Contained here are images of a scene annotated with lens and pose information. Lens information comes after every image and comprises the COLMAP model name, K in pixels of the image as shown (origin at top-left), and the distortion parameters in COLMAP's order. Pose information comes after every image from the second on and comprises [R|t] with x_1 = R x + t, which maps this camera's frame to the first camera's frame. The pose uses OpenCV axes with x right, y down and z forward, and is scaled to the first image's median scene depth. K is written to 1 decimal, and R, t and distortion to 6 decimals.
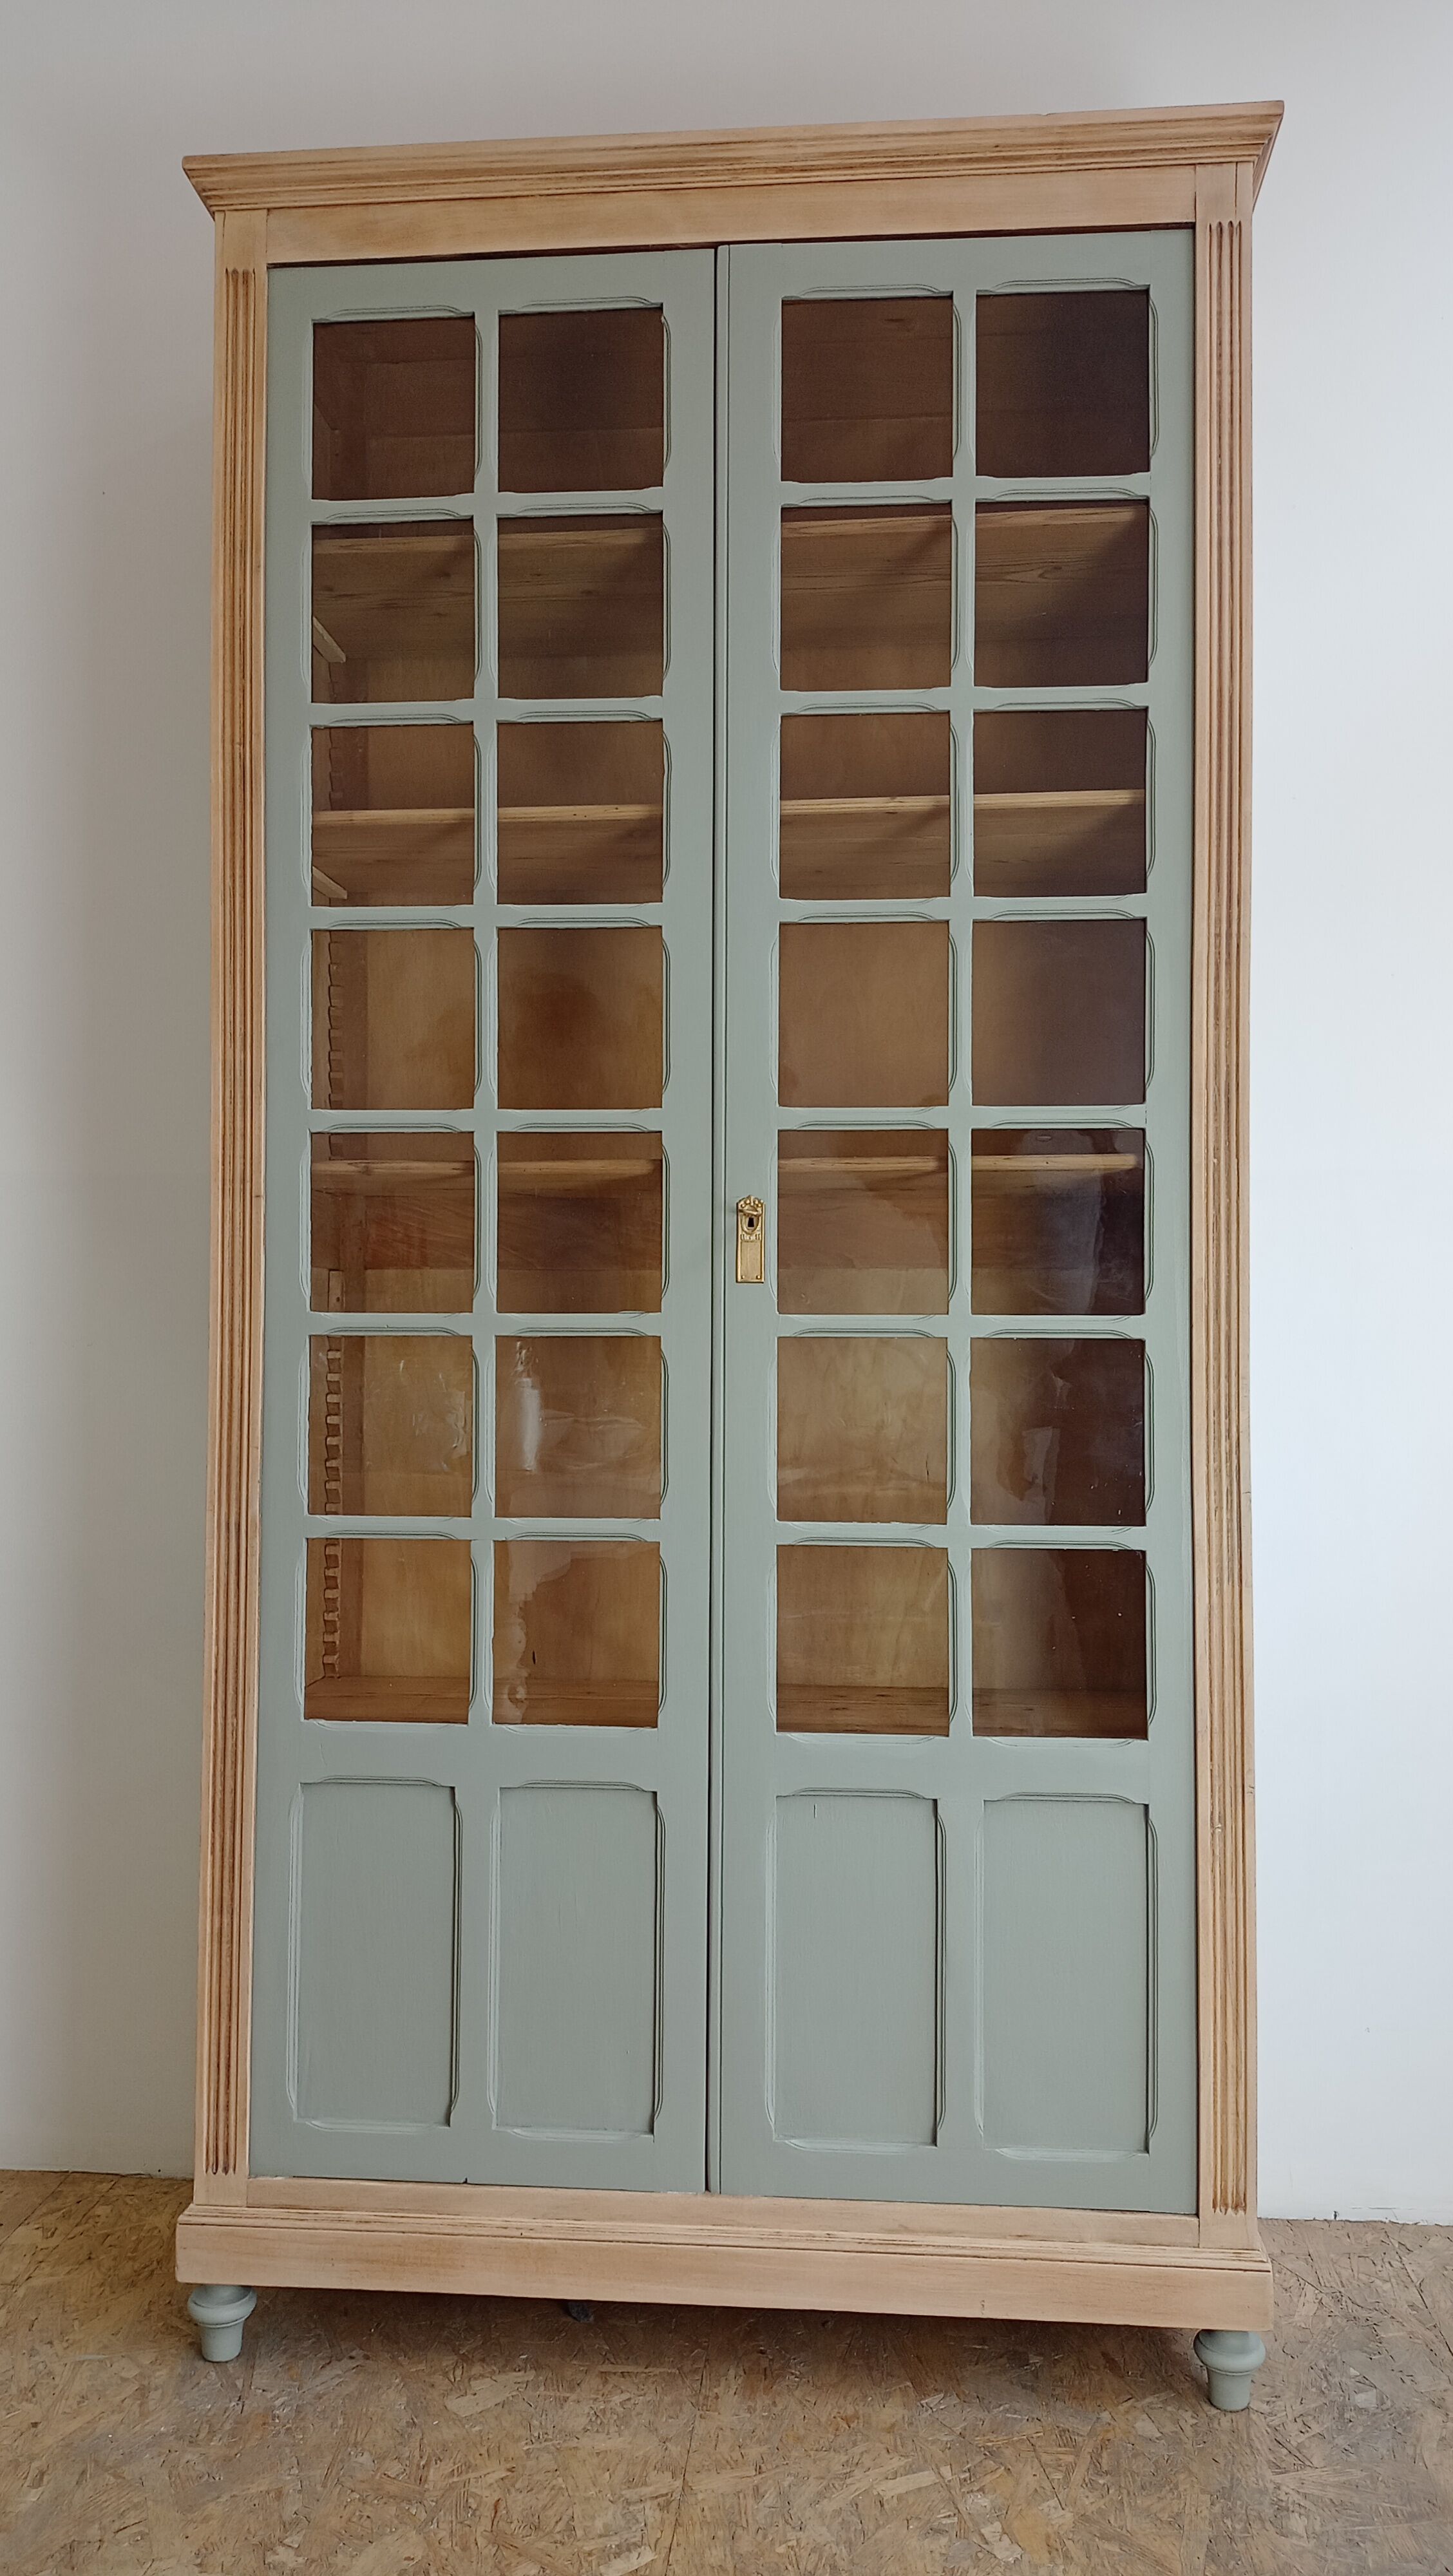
lens RADIAL K [[1915.5, 0, 738.5], [0, 1915.5, 1296.3], [0, 0, 1]] dist [0.024192, -0.029995]
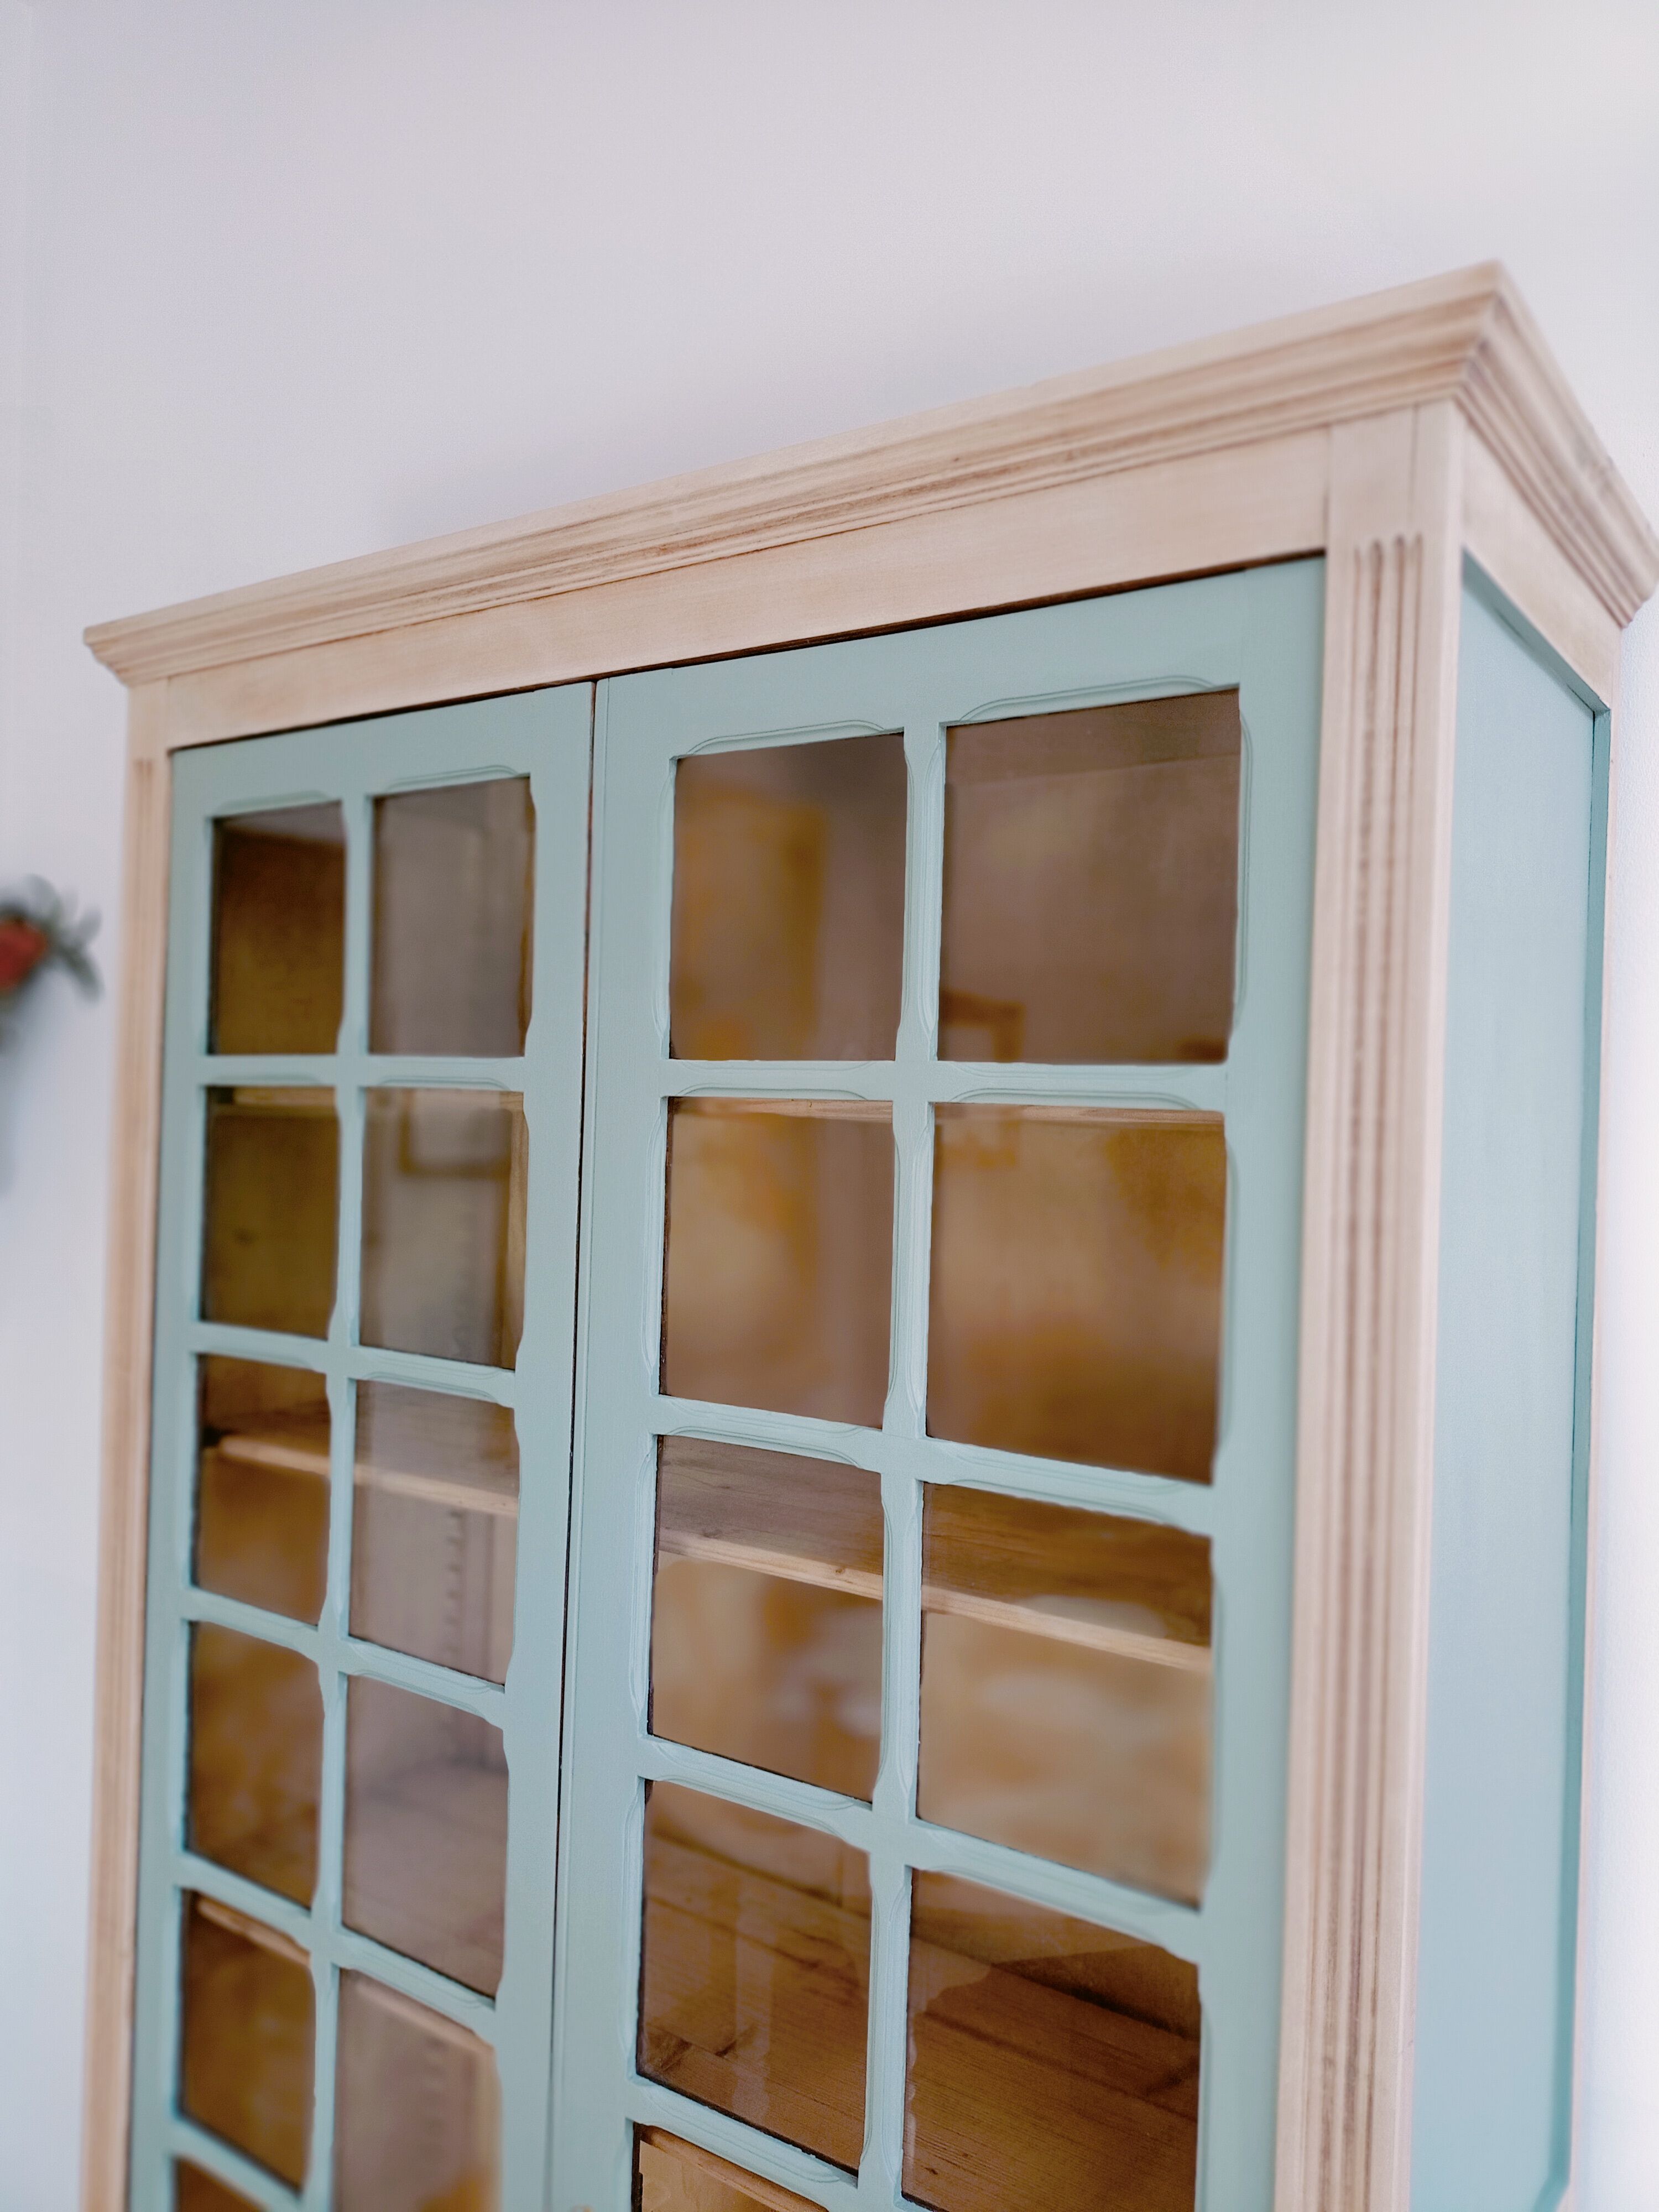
lens RADIAL K [[1616.2, 0, 854.5], [0, 1616.2, 1112.1], [0, 0, 1]] dist [0.051197, -0.059820]
pose [[0.867470, 0.021340, -0.497032, 0.341138], [-0.012634, 0.999702, 0.020872, -0.426469], [0.497329, -0.011826, 0.867481, 0.592096]]
